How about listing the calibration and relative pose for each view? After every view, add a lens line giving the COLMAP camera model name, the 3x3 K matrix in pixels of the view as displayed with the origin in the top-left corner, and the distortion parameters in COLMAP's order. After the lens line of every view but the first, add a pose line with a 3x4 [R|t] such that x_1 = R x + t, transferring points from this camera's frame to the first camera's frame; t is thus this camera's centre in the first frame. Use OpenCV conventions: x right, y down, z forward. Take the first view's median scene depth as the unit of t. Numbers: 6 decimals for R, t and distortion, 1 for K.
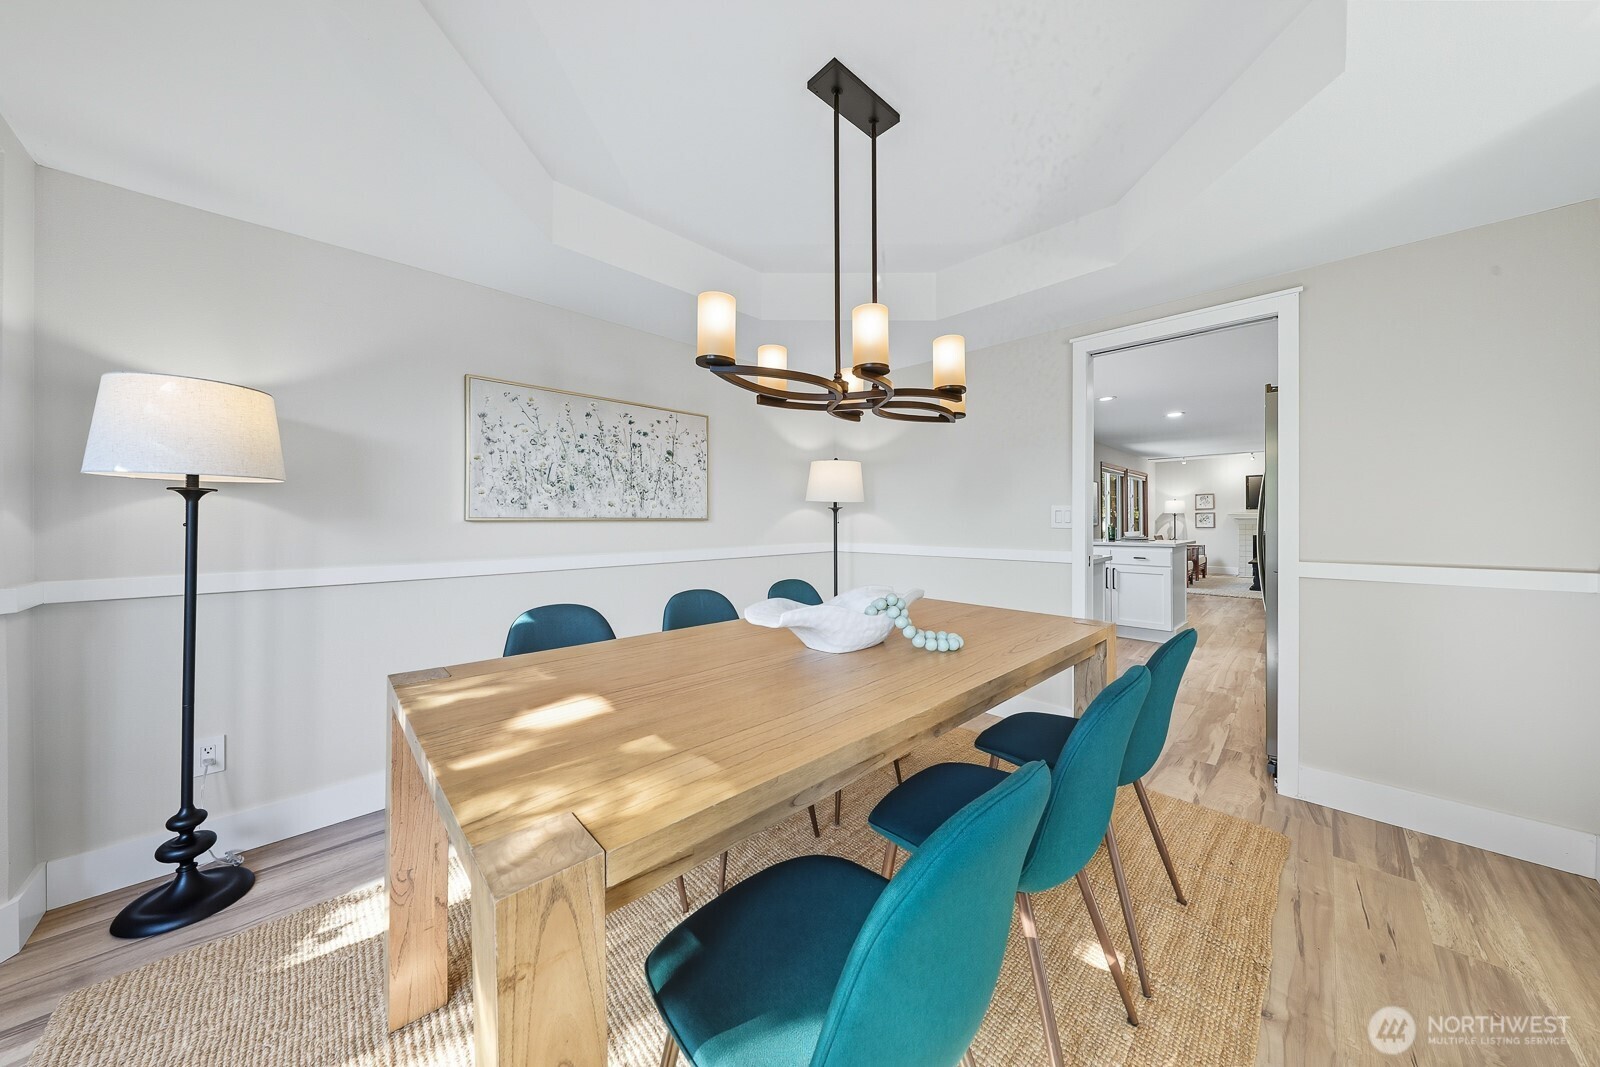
lens RADIAL K [[529.1, 0, 809.1], [0, 529.1, 520.8], [0, 0, 1]] dist [0.000110, -0.000061]
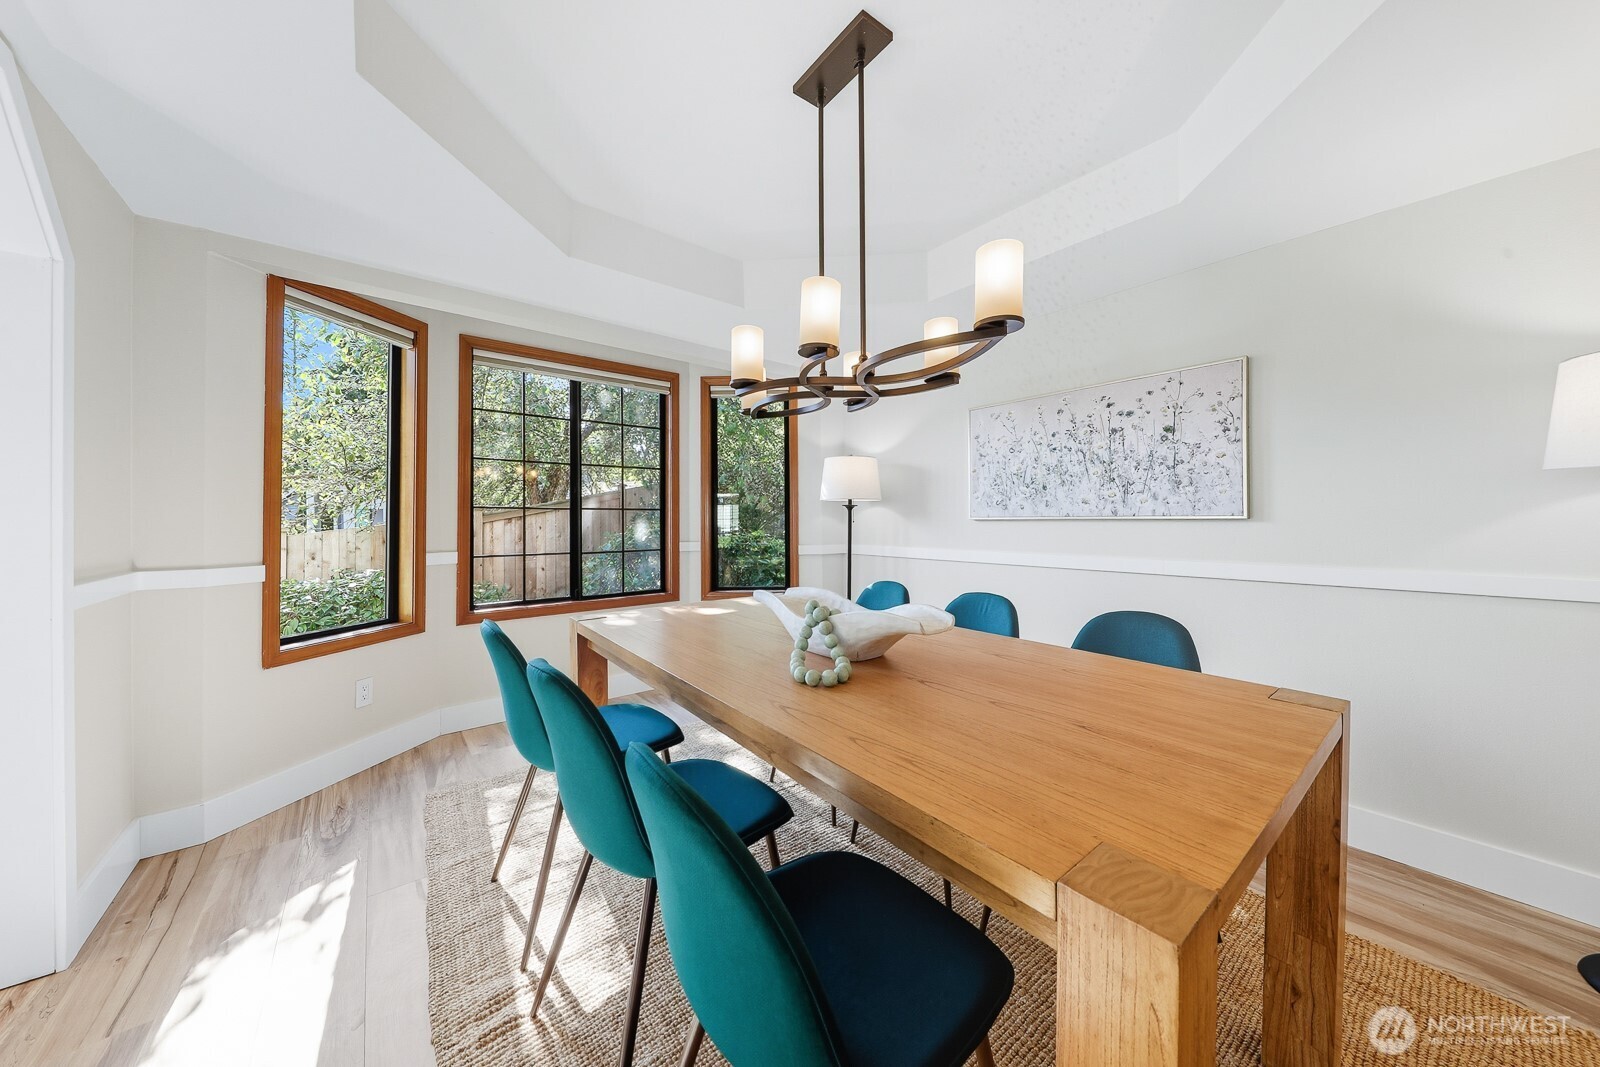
lens RADIAL K [[529.1, 0, 809.1], [0, 529.1, 520.8], [0, 0, 1]] dist [0.000110, -0.000061]
pose [[-0.116580, 0.000501, -0.993181, 0.605789], [0.002290, 0.999997, 0.000235, 0.000821], [0.993179, -0.002247, -0.116581, 0.649143]]
